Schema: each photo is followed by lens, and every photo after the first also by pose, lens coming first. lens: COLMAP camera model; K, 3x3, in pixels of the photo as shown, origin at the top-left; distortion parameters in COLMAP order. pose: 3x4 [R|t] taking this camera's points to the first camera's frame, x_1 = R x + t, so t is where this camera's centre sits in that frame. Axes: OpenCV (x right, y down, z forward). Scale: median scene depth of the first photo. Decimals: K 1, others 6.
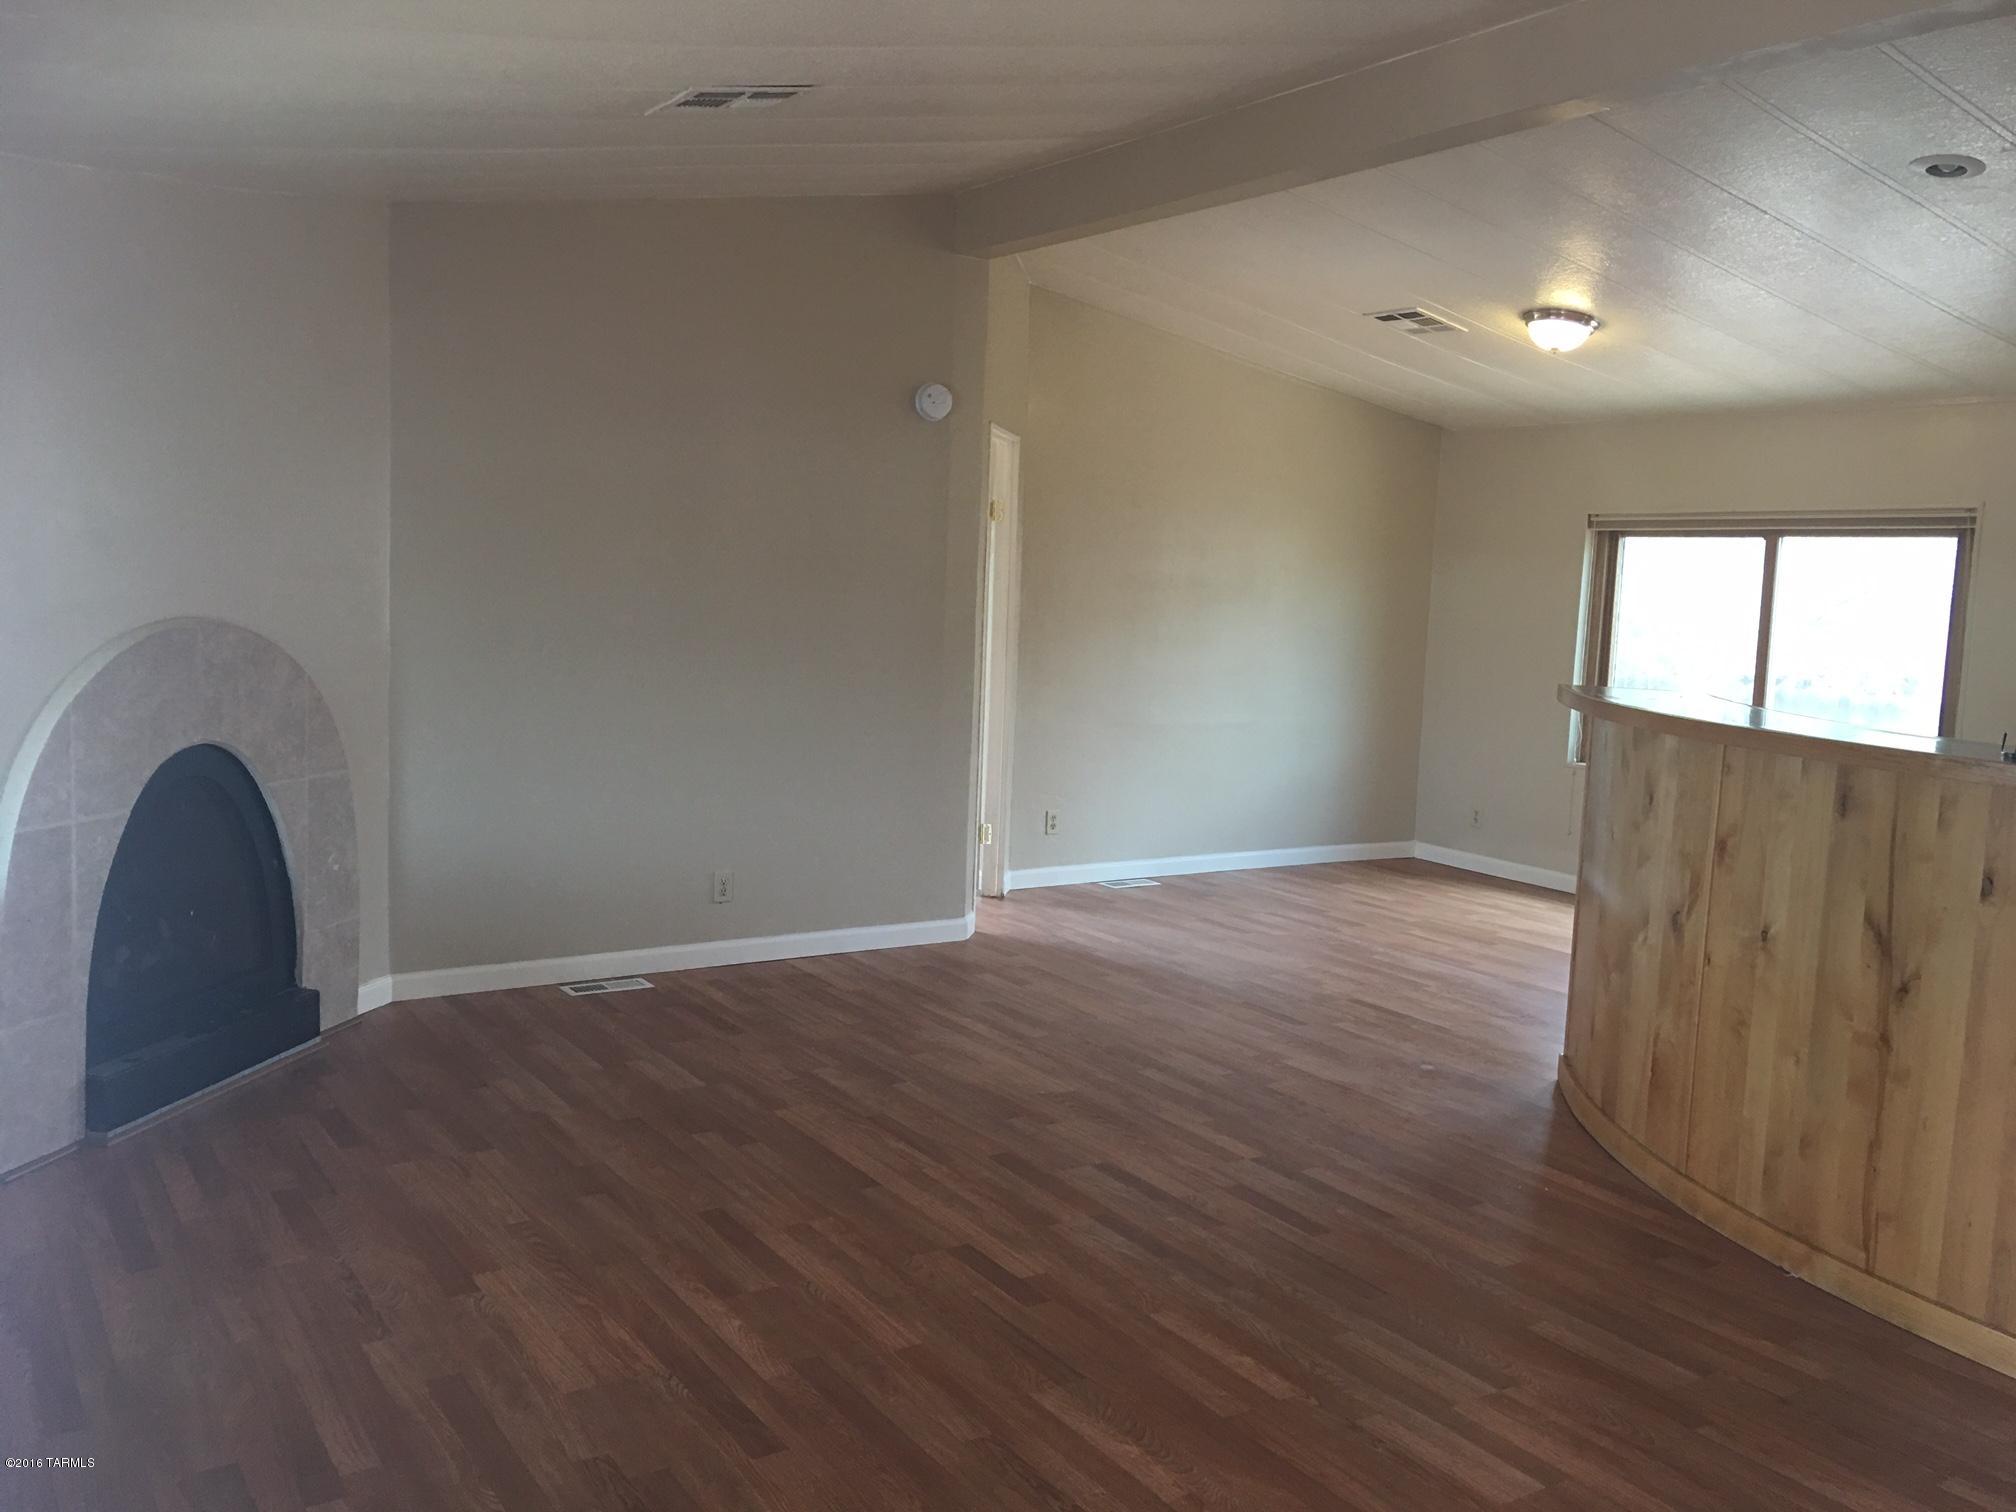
lens RADIAL K [[1691.3, 0, 1007.2], [0, 1691.3, 758.7], [0, 0, 1]] dist [0.114473, -0.171671]
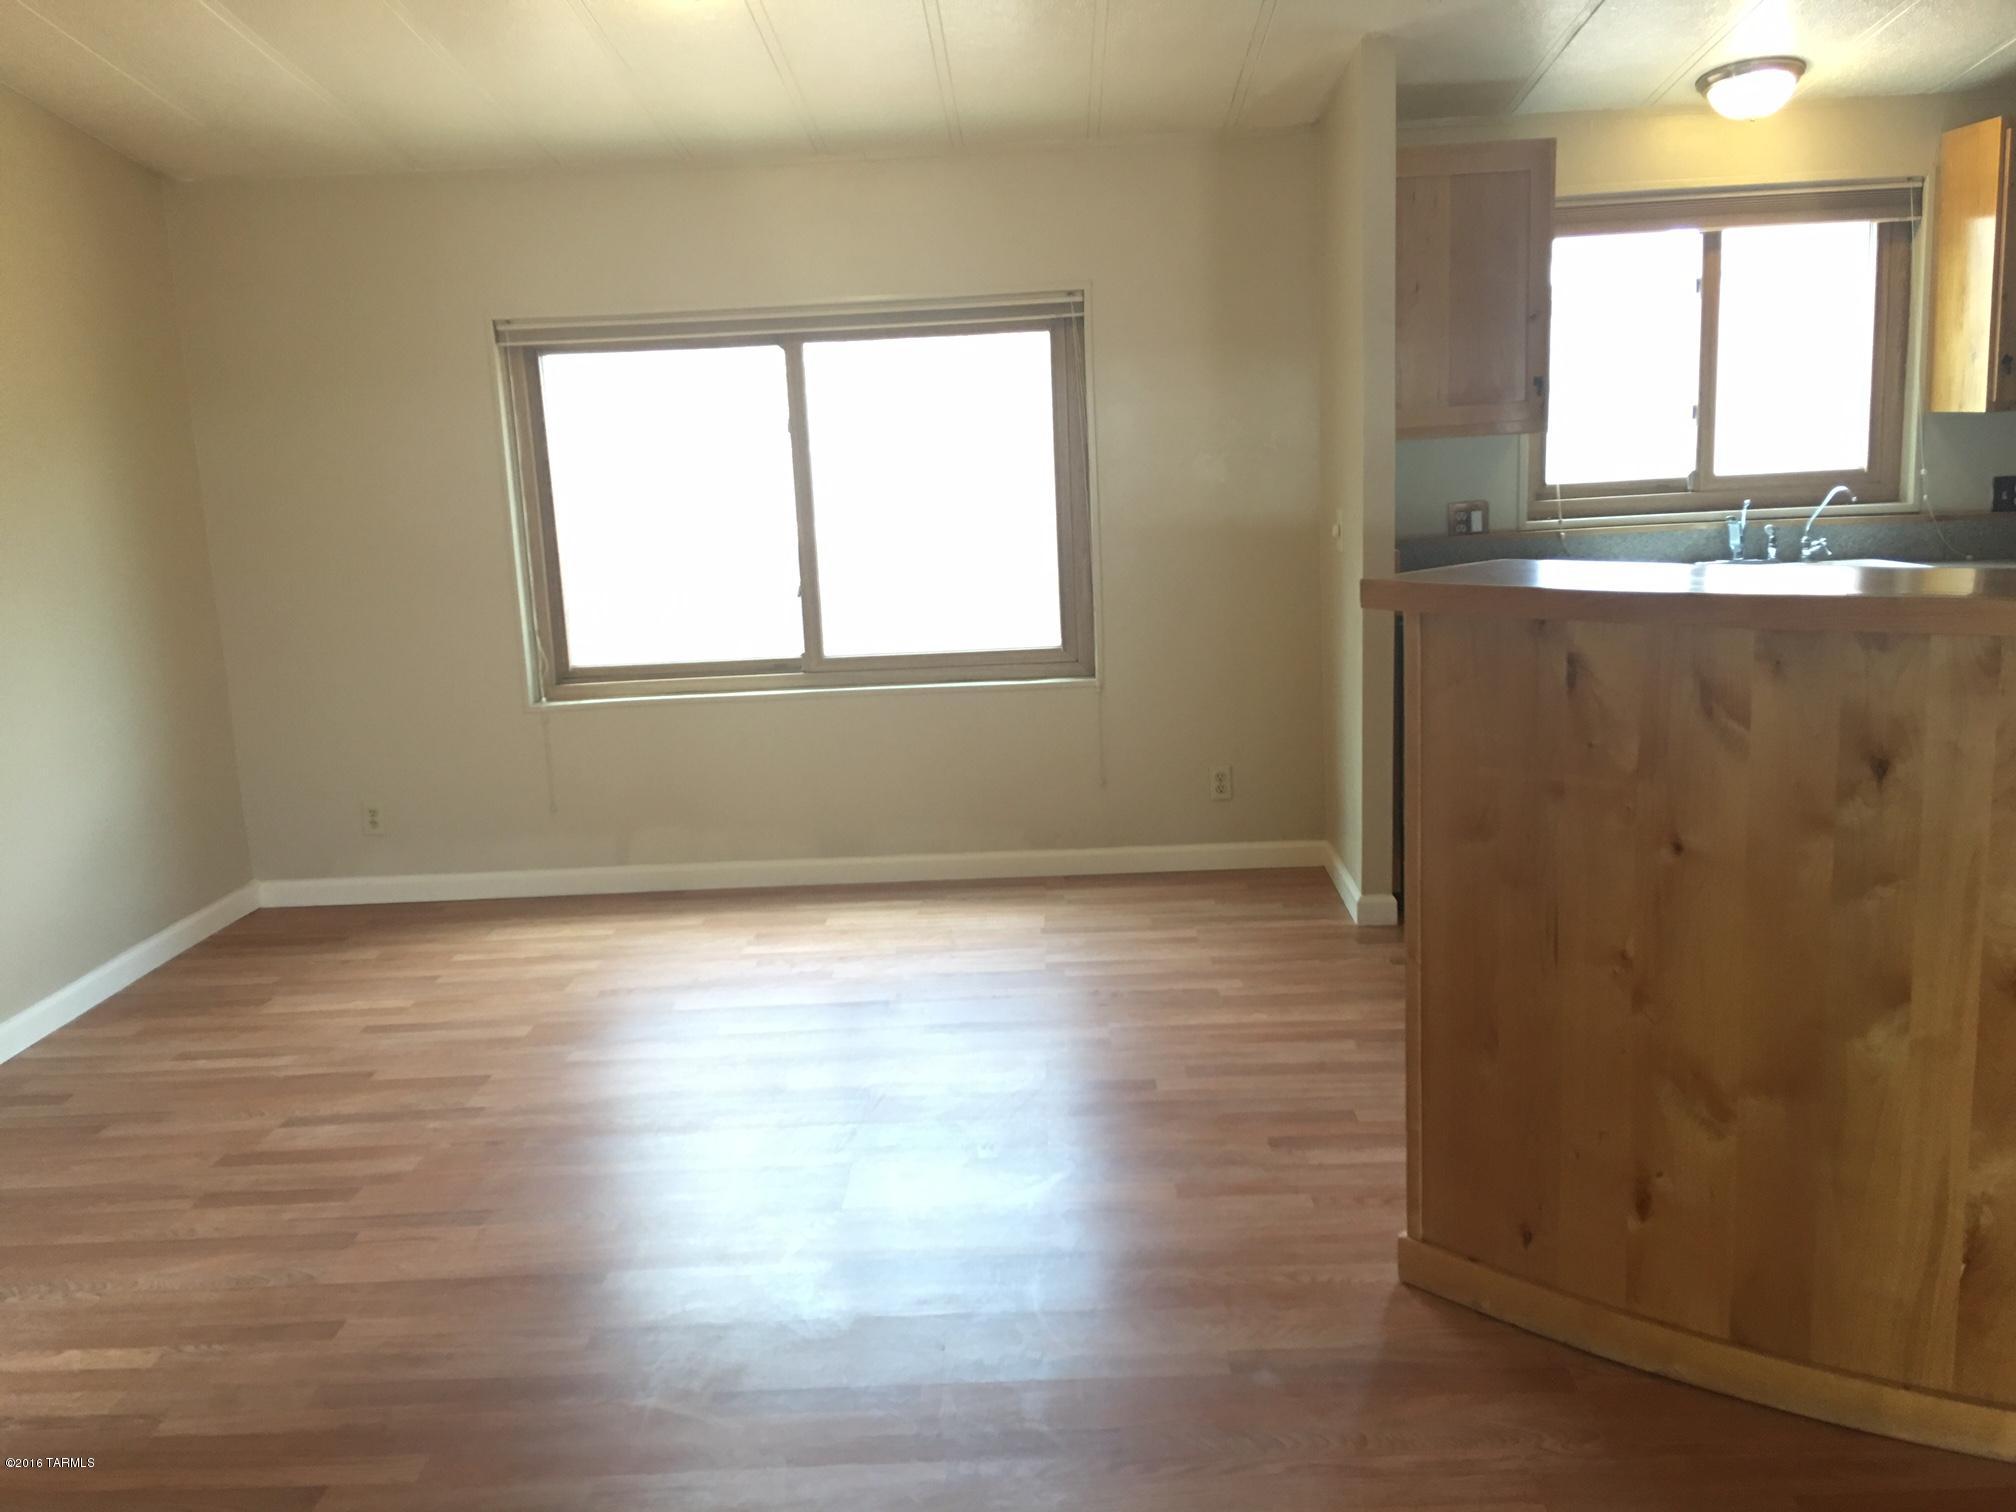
lens RADIAL K [[1691.3, 0, 1010.1], [0, 1691.3, 730.1], [0, 0, 1]] dist [0.114473, -0.171671]
pose [[0.559237, -0.211243, 0.801642, -0.202196], [0.160510, 0.976283, 0.145290, -0.114405], [-0.813321, 0.047420, 0.579880, 0.990556]]
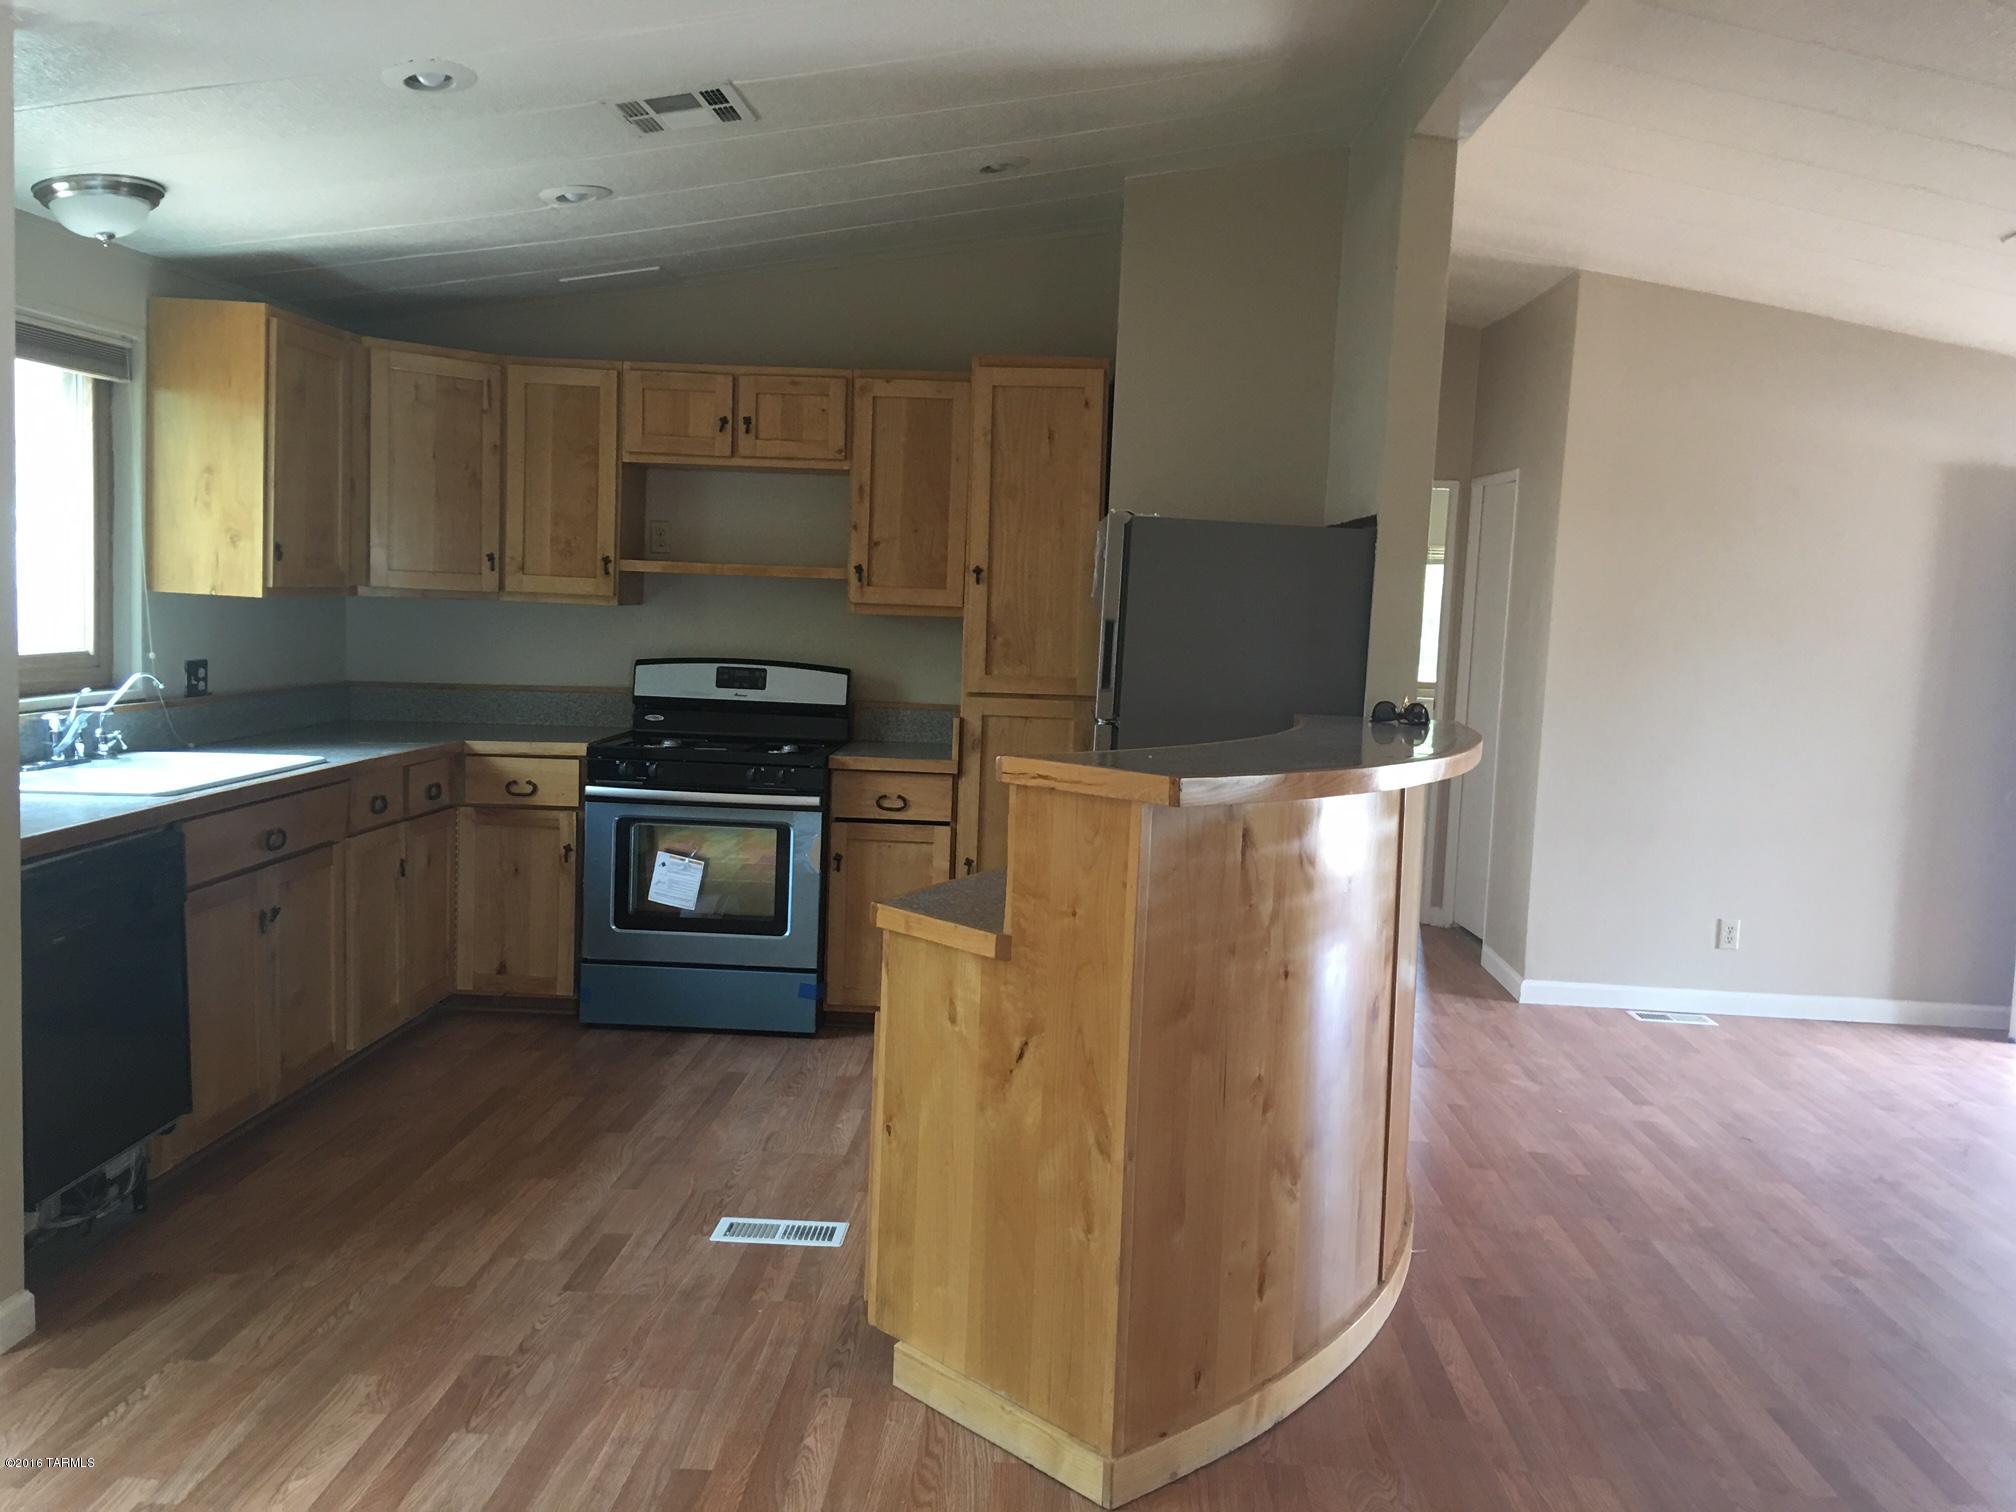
lens RADIAL K [[1691.3, 0, 1003.5], [0, 1691.3, 737.9], [0, 0, 1]] dist [0.114473, -0.171671]
pose [[-0.812774, -0.125557, 0.568888, 0.098940], [-0.011448, 0.979753, 0.199881, -0.196141], [-0.582467, 0.155946, -0.797755, 1.802473]]
